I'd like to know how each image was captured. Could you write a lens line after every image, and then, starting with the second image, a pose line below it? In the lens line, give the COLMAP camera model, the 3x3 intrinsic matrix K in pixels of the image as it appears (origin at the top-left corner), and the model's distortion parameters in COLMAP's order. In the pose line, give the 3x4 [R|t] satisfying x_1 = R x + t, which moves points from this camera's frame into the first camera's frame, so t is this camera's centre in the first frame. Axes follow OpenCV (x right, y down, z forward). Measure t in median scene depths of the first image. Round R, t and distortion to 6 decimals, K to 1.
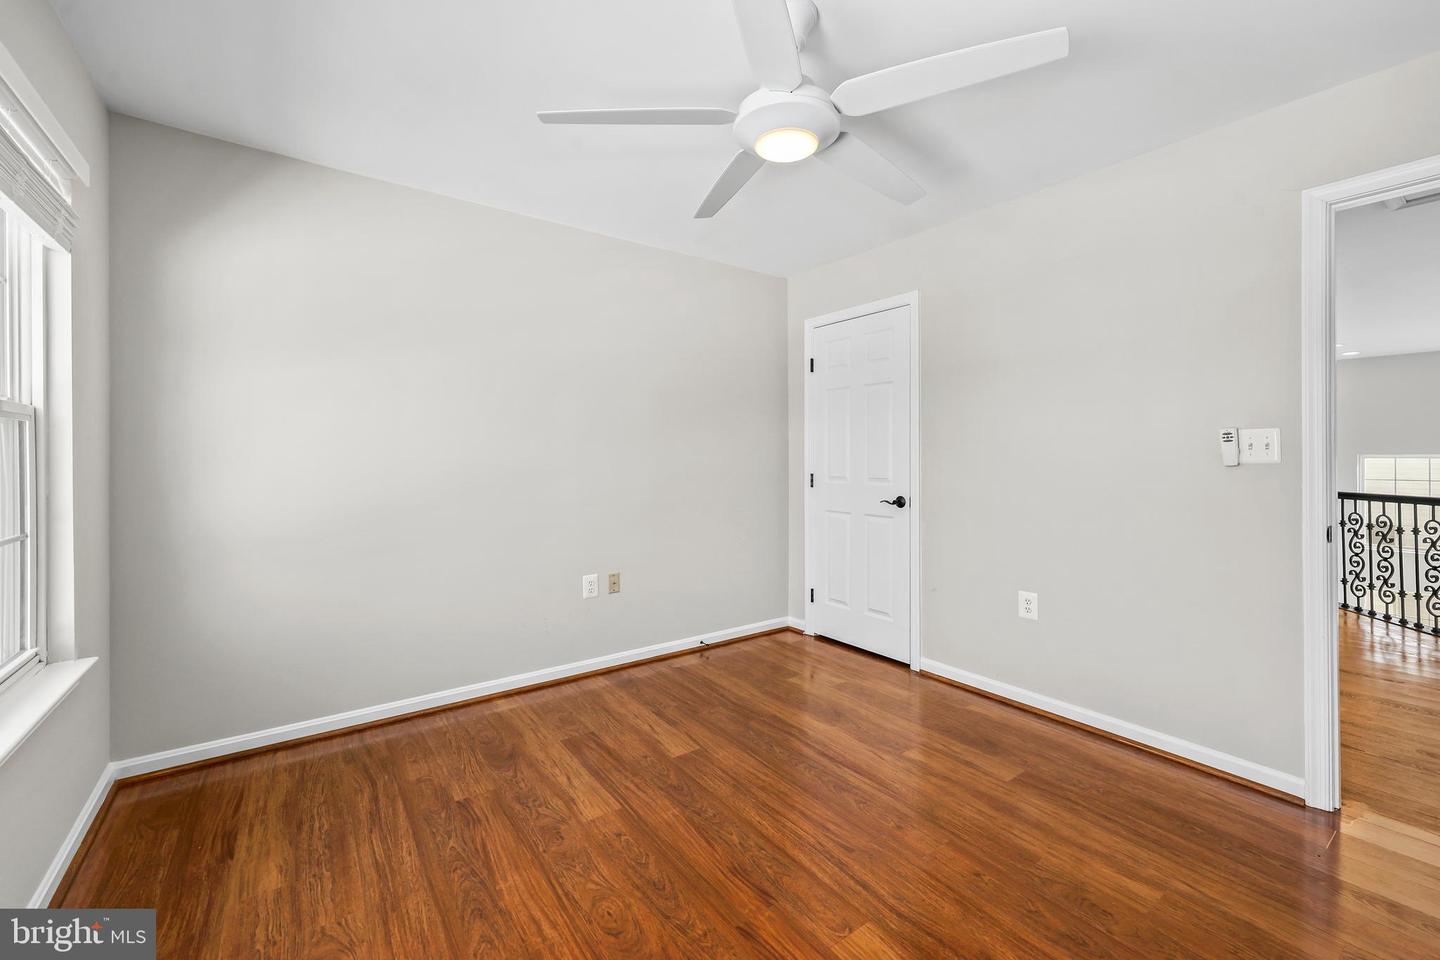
lens RADIAL K [[585.3, 0, 722.4], [0, 585.3, 456.3], [0, 0, 1]] dist [-0.001853, 0.000033]
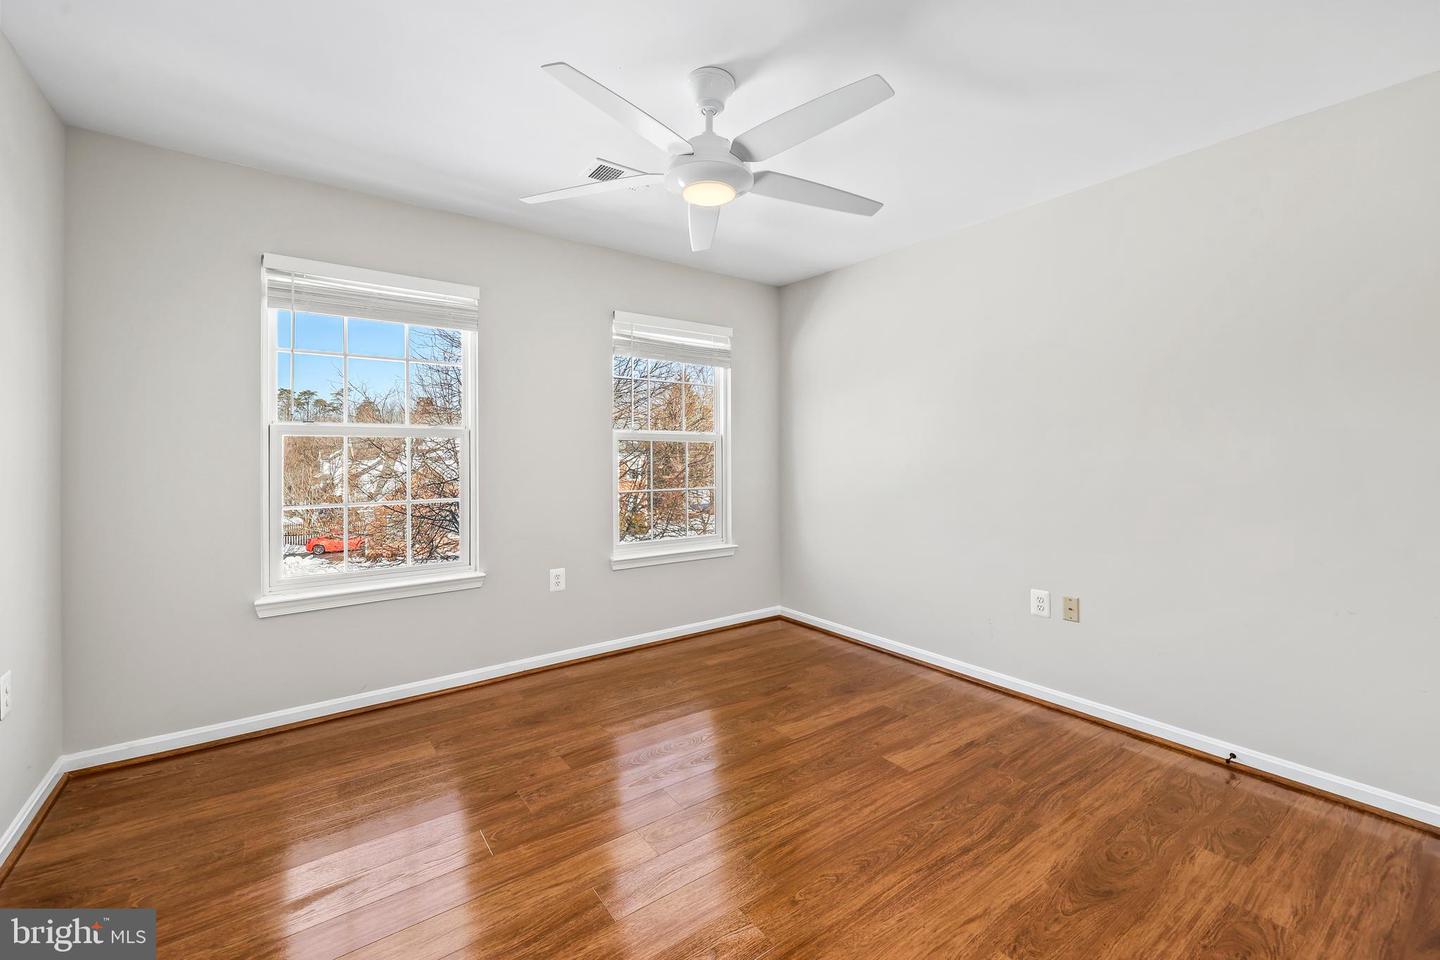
lens RADIAL K [[585.3, 0, 720.5], [0, 585.3, 469.2], [0, 0, 1]] dist [-0.001853, 0.000033]
pose [[0.013291, 0.029246, -0.999484, 0.790816], [0.002404, 0.999568, 0.029280, -0.006870], [0.999909, -0.002792, 0.013215, 0.625613]]
